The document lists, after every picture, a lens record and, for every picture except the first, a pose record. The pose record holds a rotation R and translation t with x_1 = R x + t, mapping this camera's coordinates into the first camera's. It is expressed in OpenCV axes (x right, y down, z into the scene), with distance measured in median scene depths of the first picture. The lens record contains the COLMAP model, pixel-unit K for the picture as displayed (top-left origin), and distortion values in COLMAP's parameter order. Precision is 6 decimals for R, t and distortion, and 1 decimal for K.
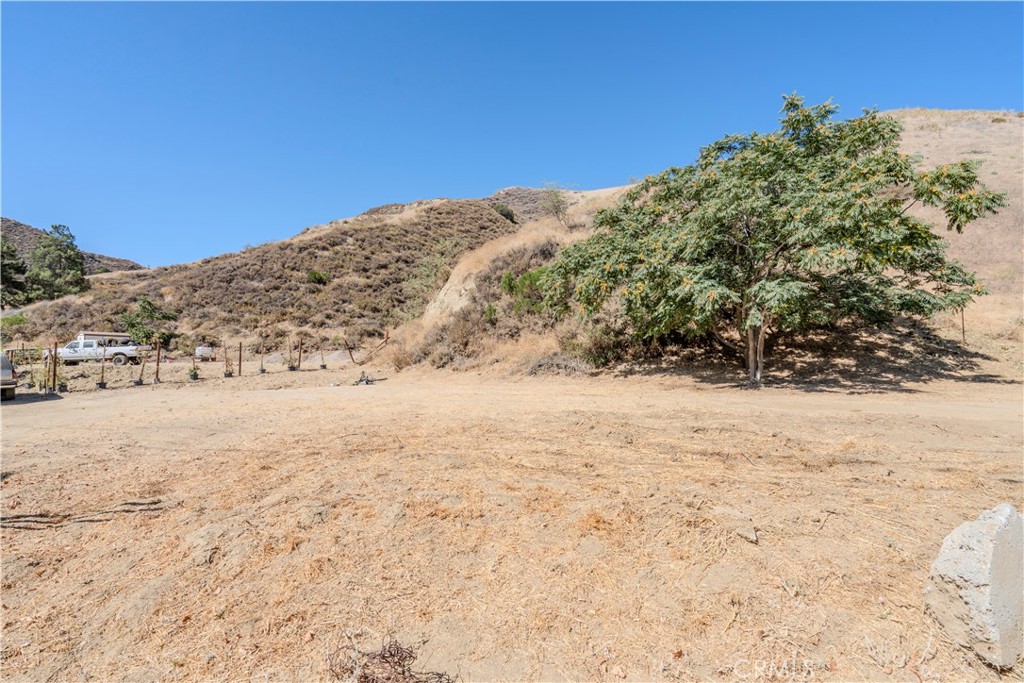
lens RADIAL K [[464.3, 0, 512.0], [0, 464.3, 341.5], [0, 0, 1]] dist [-0.001465, 0.000145]
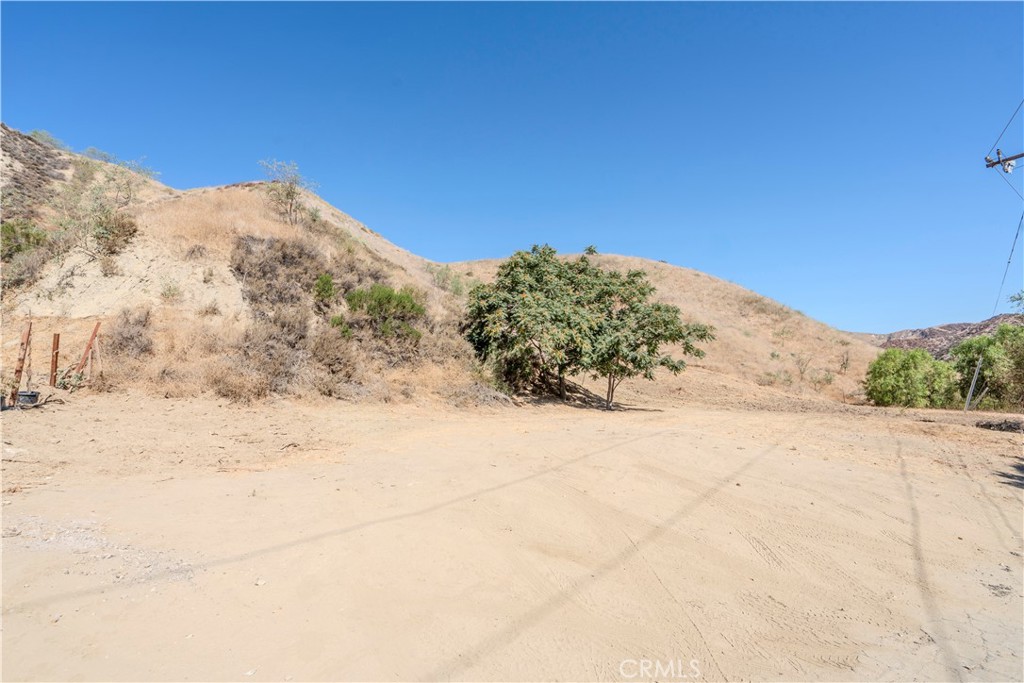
lens RADIAL K [[472.5, 0, 512.0], [0, 472.5, 341.5], [0, 0, 1]] dist [-0.028406, 0.000020]
pose [[0.224641, 0.116787, 0.967418, -0.369568], [-0.059145, 0.992596, -0.106093, 0.014513], [-0.972645, -0.033386, 0.229885, 0.272542]]
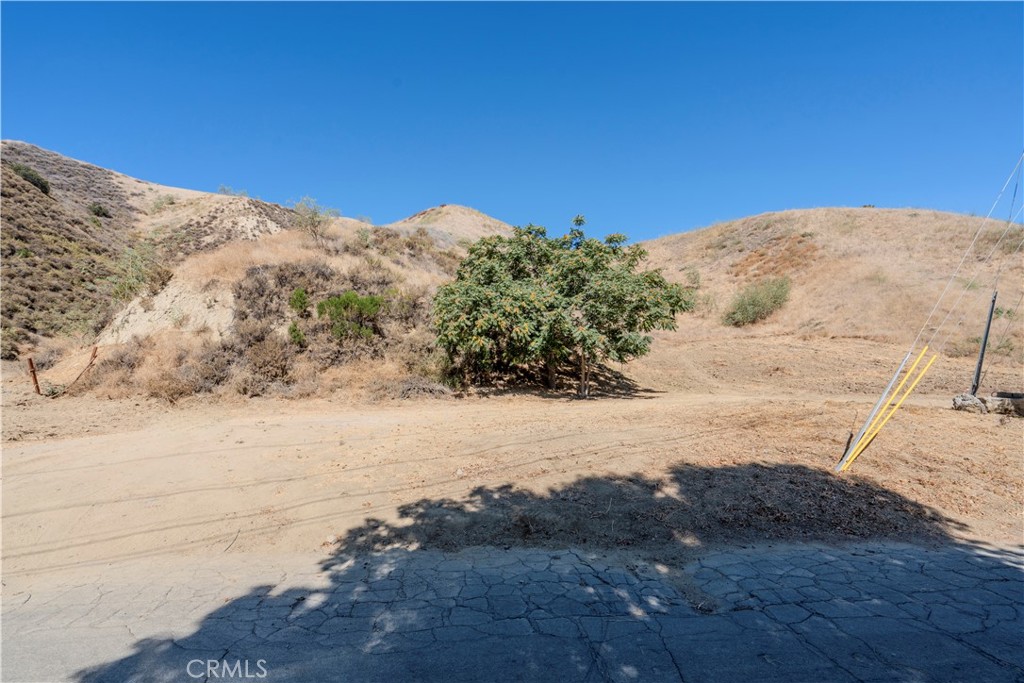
lens RADIAL K [[467.1, 0, 512.0], [0, 467.1, 341.5], [0, 0, 1]] dist [0.001231, 0.000252]
pose [[0.626031, 0.065514, 0.777041, -0.240326], [-0.012759, 0.997192, -0.073796, 0.006970], [-0.779694, 0.036284, 0.625109, 0.059963]]
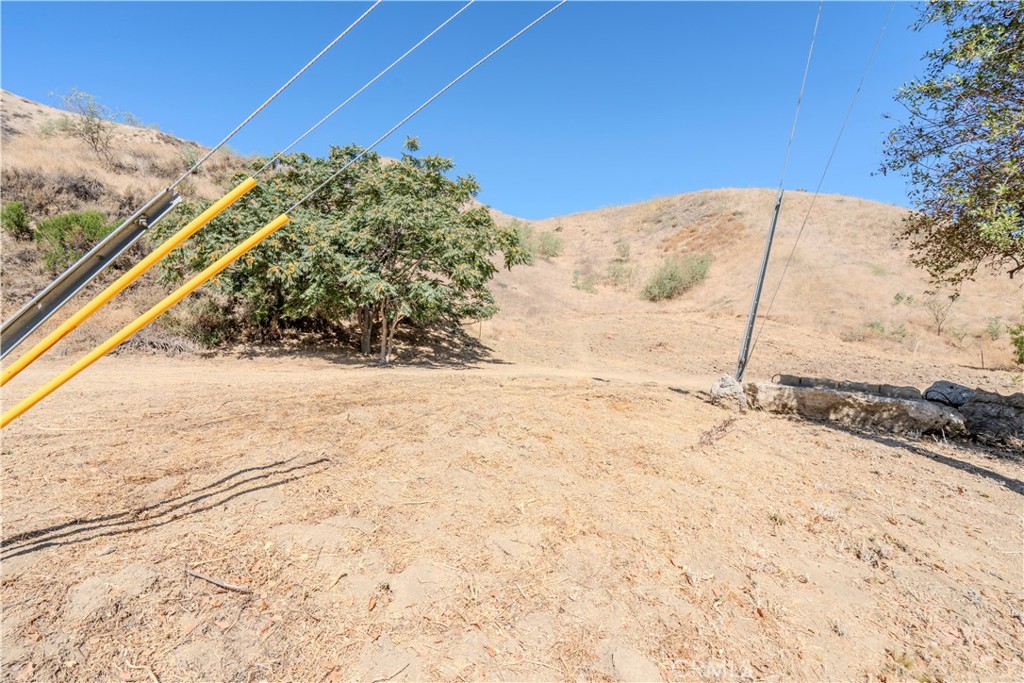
lens RADIAL K [[464.3, 0, 512.0], [0, 464.3, 341.5], [0, 0, 1]] dist [-0.001465, 0.000145]
pose [[0.549408, 0.045477, 0.834316, -0.087180], [-0.059860, 0.998094, -0.014985, 0.008572], [-0.833407, -0.041709, 0.551083, 0.016839]]
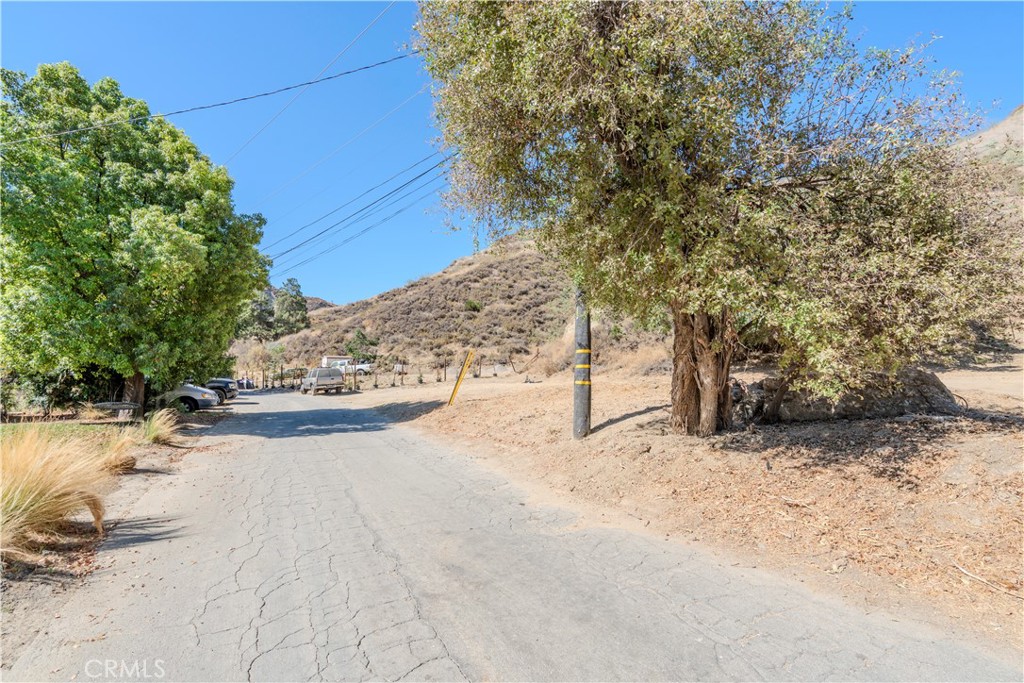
lens RADIAL K [[464.3, 0, 512.0], [0, 464.3, 341.5], [0, 0, 1]] dist [-0.001465, 0.000145]
pose [[0.959215, -0.038093, -0.280099, 0.020184], [0.028683, 0.998880, -0.037620, 0.003981], [0.281219, 0.028052, 0.959234, -0.174687]]
